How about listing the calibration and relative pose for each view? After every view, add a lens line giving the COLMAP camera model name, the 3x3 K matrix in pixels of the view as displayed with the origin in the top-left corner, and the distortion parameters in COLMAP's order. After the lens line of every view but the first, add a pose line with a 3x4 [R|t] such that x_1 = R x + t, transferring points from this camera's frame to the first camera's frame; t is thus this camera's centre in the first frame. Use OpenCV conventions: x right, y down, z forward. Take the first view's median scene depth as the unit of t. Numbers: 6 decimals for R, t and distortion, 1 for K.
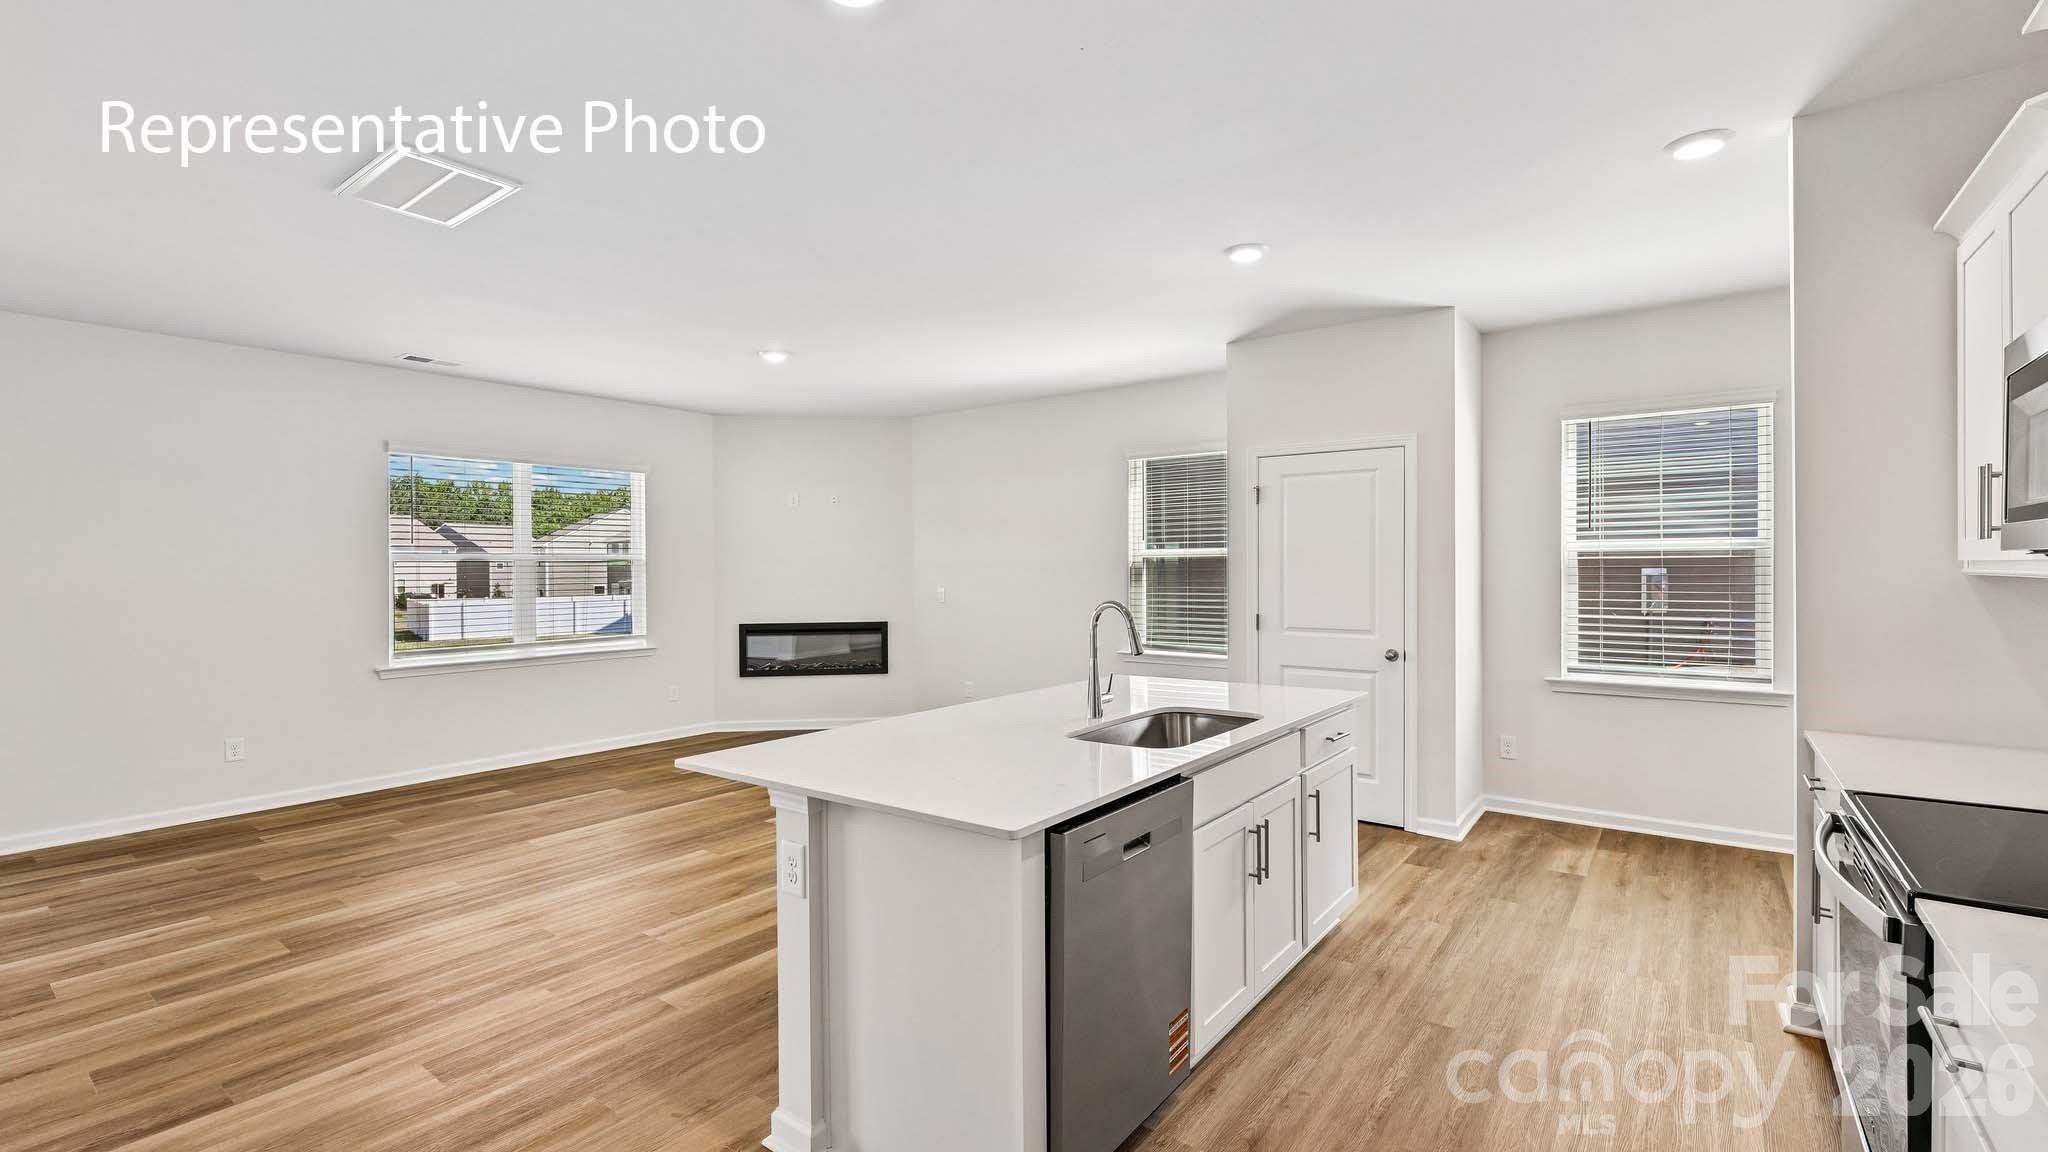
lens RADIAL K [[892.1, 0, 1020.0], [0, 892.1, 573.3], [0, 0, 1]] dist [0.001310, -0.000636]
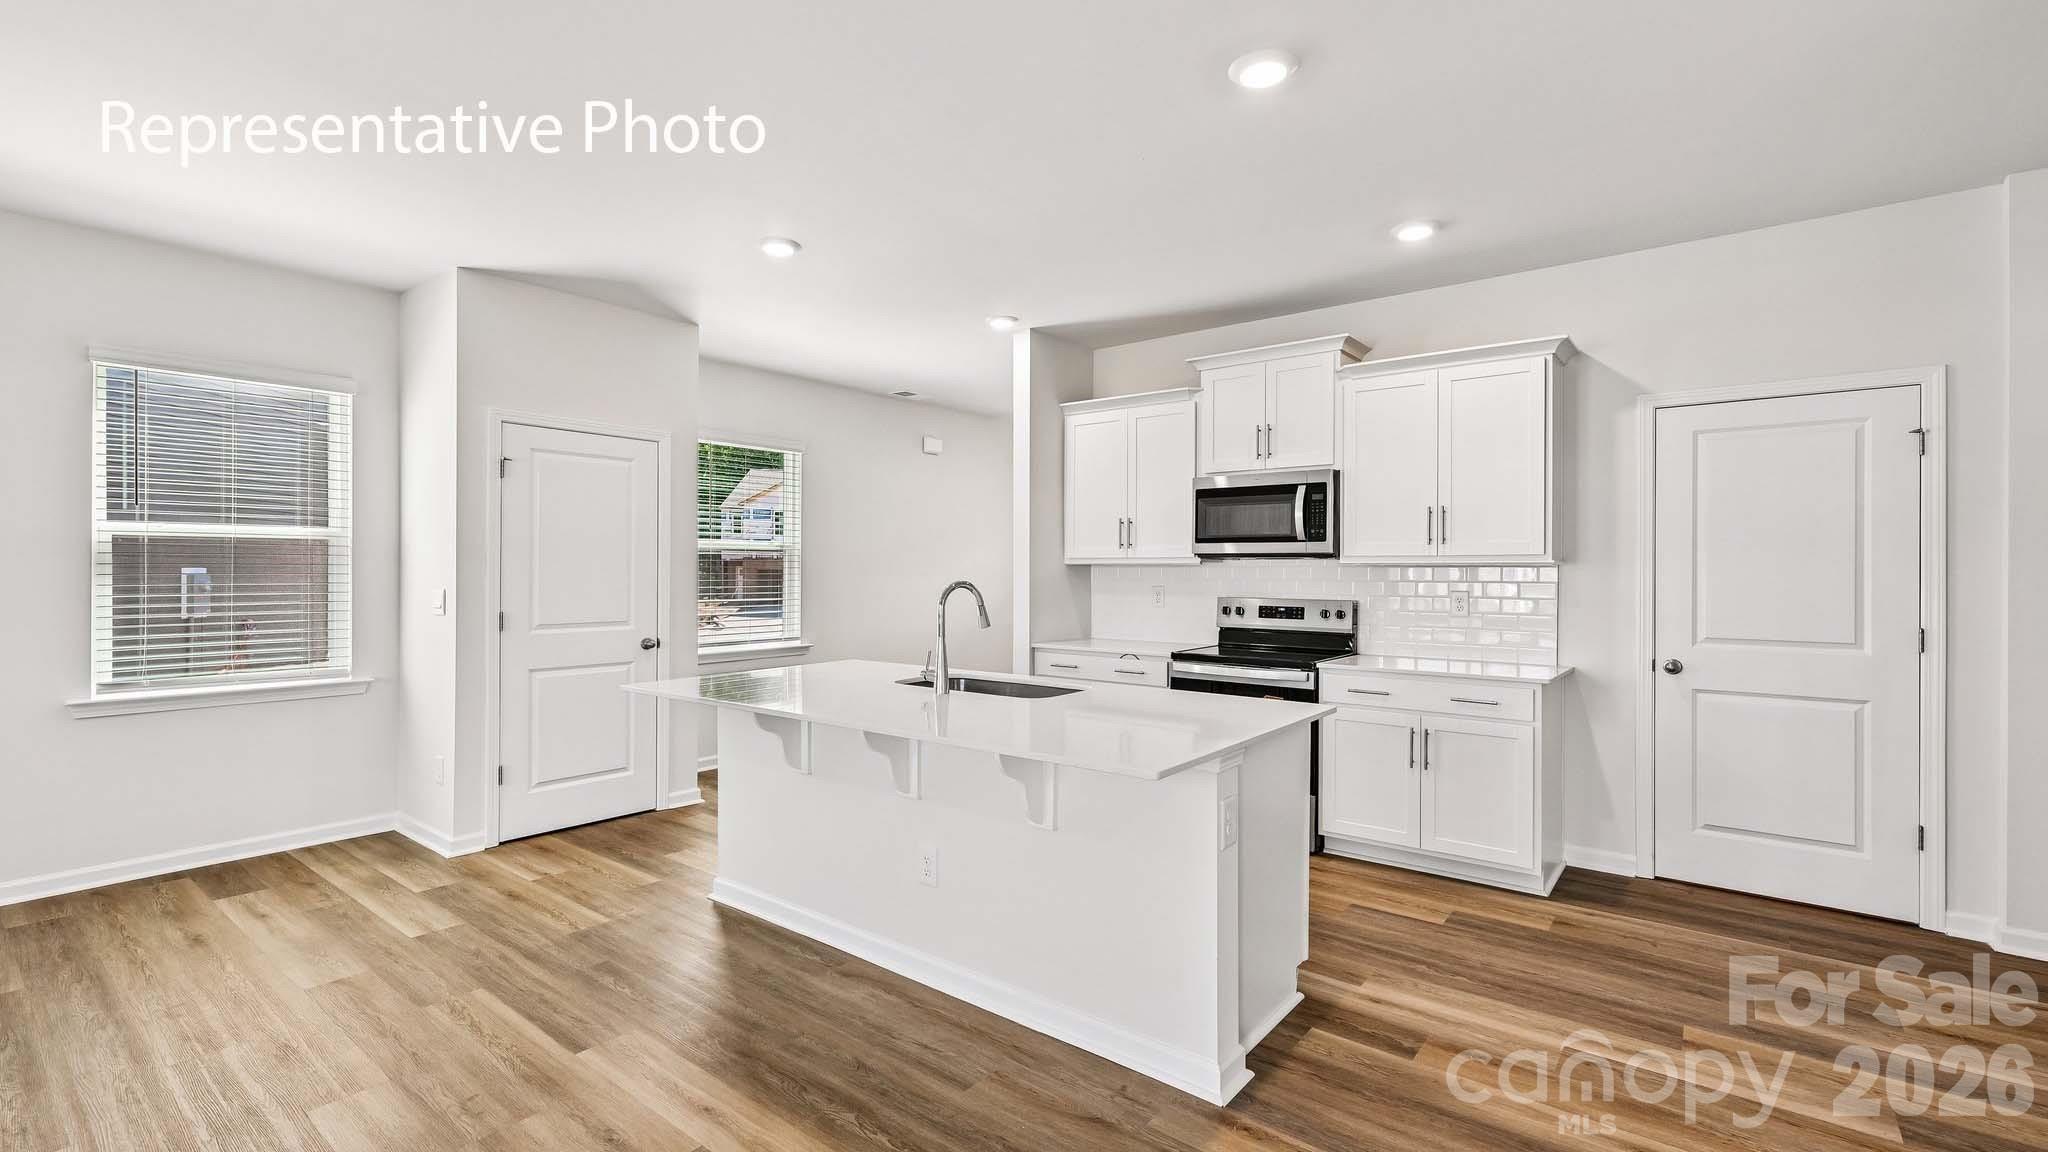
lens RADIAL K [[892.1, 0, 1020.7], [0, 892.1, 575.0], [0, 0, 1]] dist [0.001310, -0.000636]
pose [[0.017429, 0.000650, 0.999848, -0.598975], [0.002948, 0.999995, -0.000701, 0.014968], [-0.999844, 0.002960, 0.017427, 0.554705]]
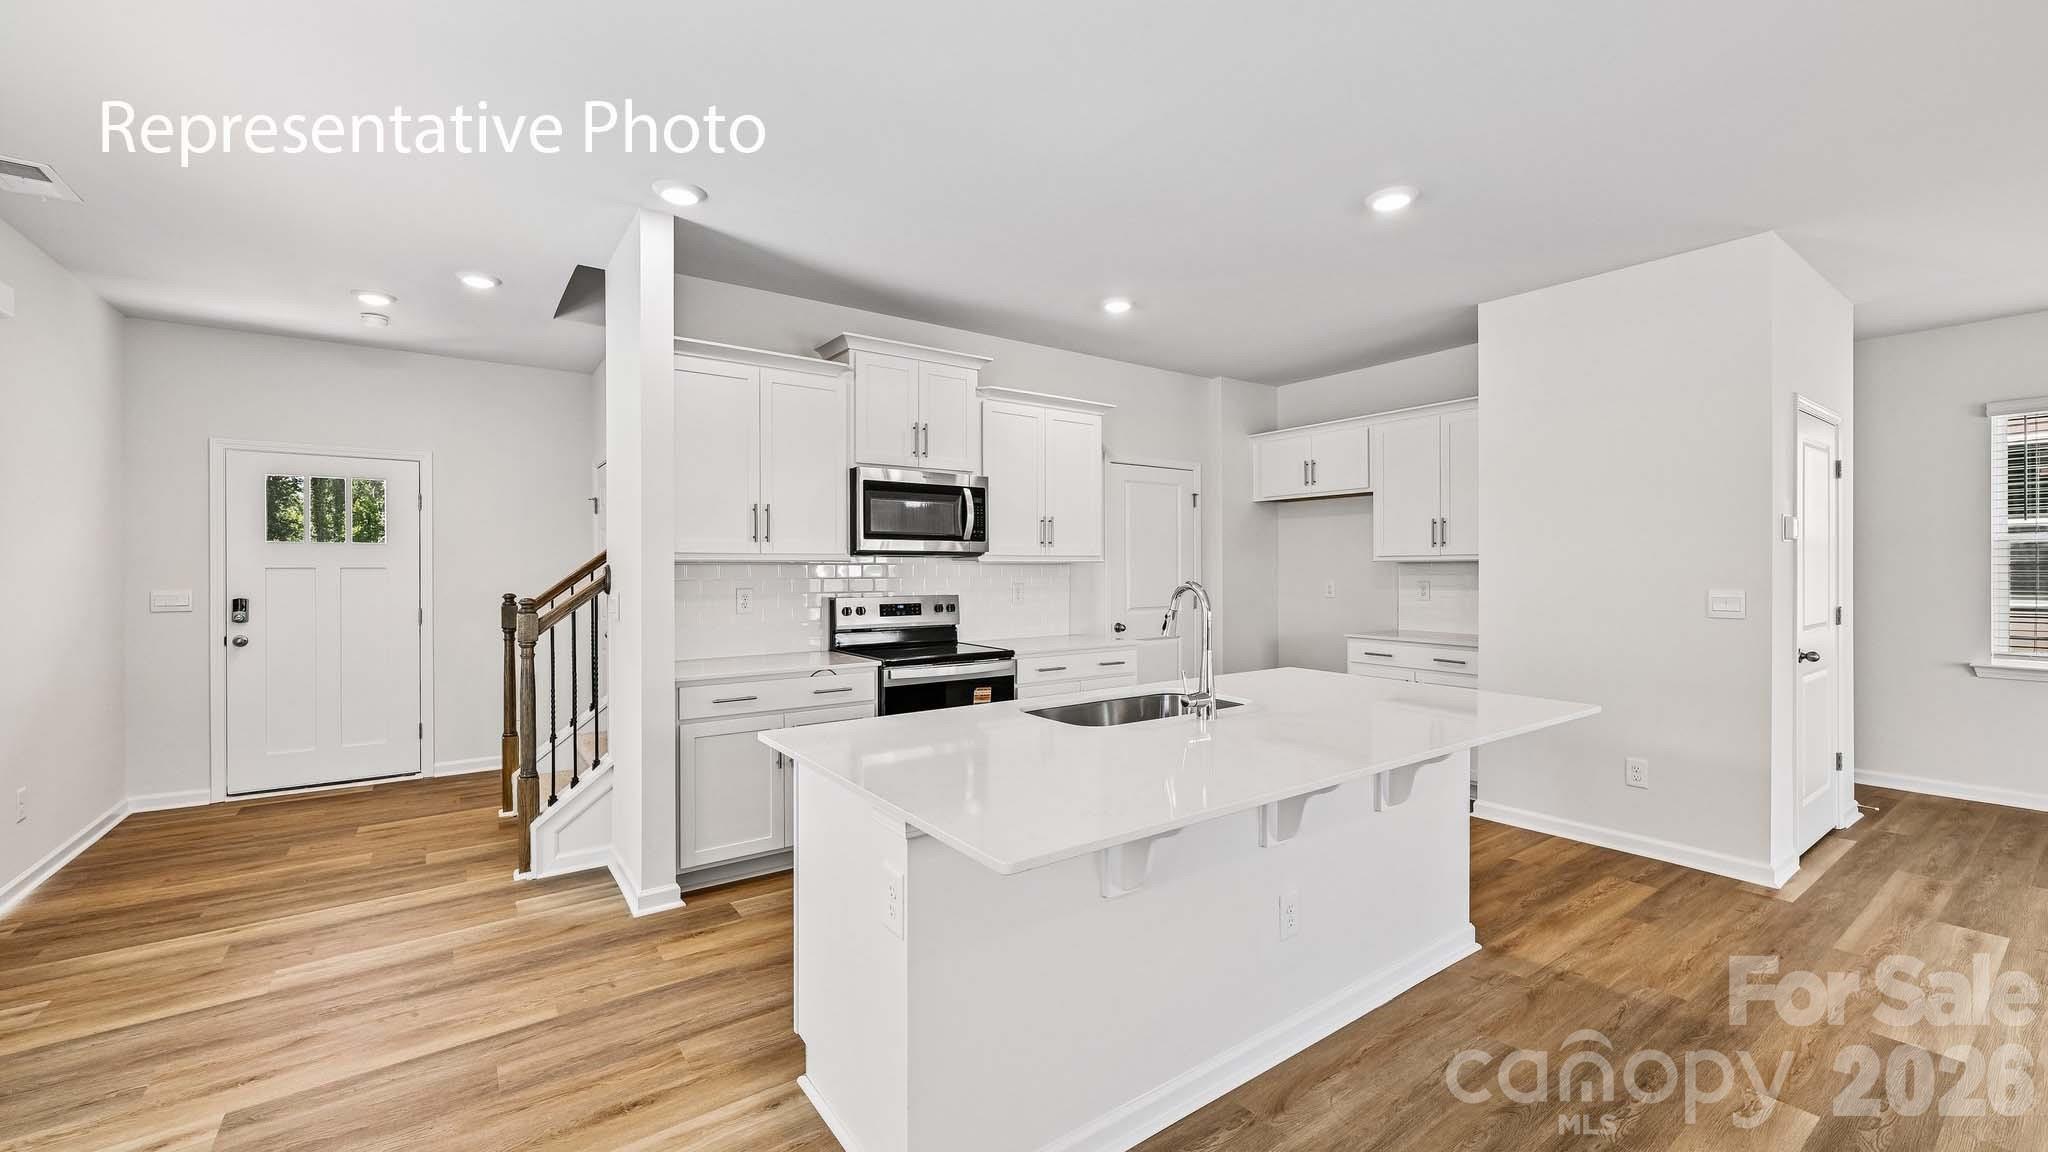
lens RADIAL K [[809.3, 0, 1017.2], [0, 809.3, 567.7], [0, 0, 1]] dist [-0.005571, 0.001339]
pose [[-0.956575, 0.008001, 0.291377, 0.019620], [0.009873, 0.999939, 0.004953, 0.006206], [-0.291320, 0.007615, -0.956595, 1.123478]]
